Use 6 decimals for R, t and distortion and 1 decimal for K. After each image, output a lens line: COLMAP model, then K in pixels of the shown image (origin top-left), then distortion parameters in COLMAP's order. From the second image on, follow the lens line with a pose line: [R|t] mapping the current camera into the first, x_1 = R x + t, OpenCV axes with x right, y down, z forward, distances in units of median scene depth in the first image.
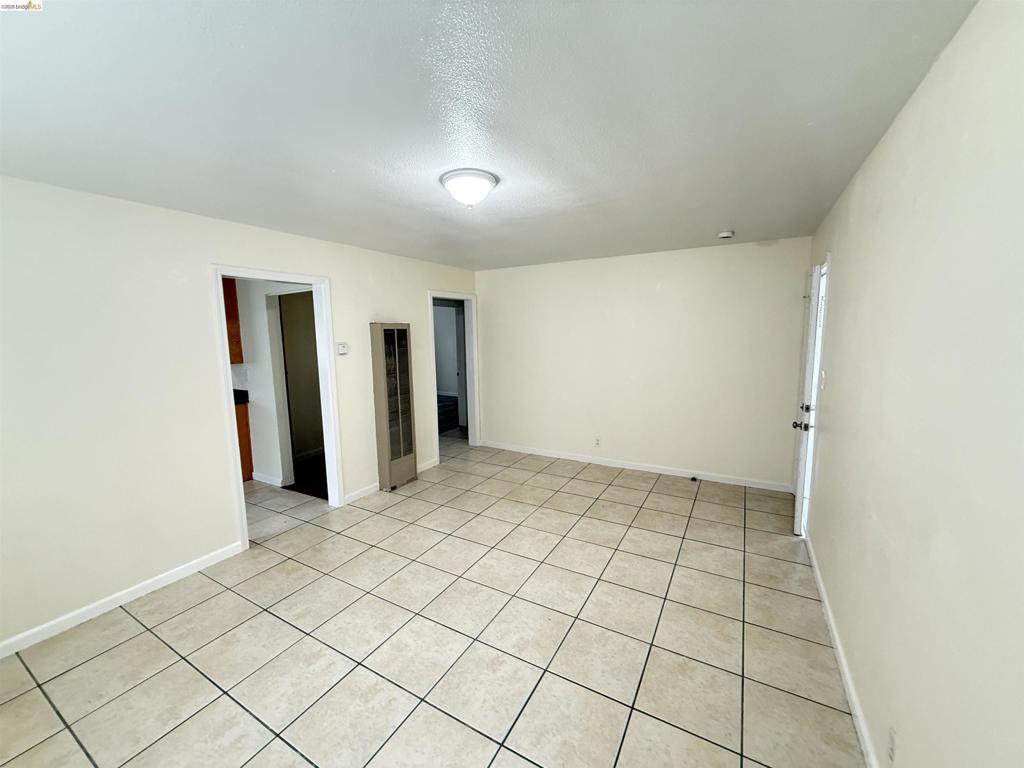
lens RADIAL K [[409.2, 0, 508.6], [0, 409.2, 383.0], [0, 0, 1]] dist [-0.001119, -0.000063]
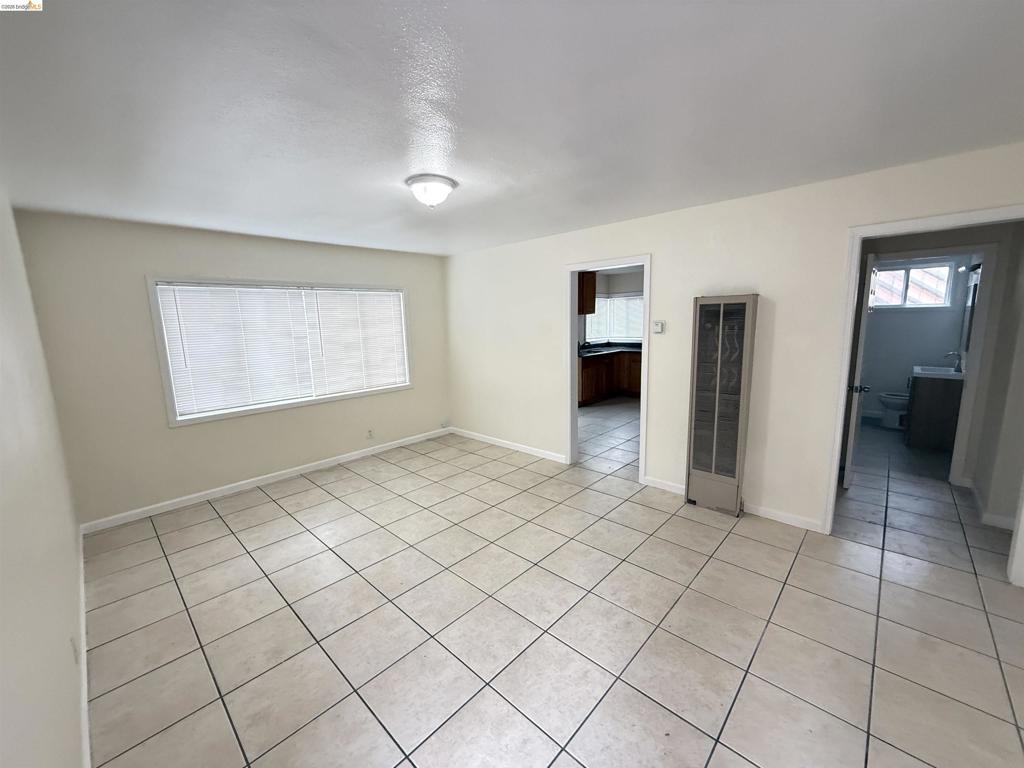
lens RADIAL K [[409.2, 0, 508.6], [0, 409.2, 383.0], [0, 0, 1]] dist [-0.001119, -0.000063]
pose [[-0.231869, 0.175484, -0.956787, 0.628252], [-0.094852, 0.974827, 0.201780, -0.119468], [0.968111, 0.137540, -0.209387, 0.916919]]
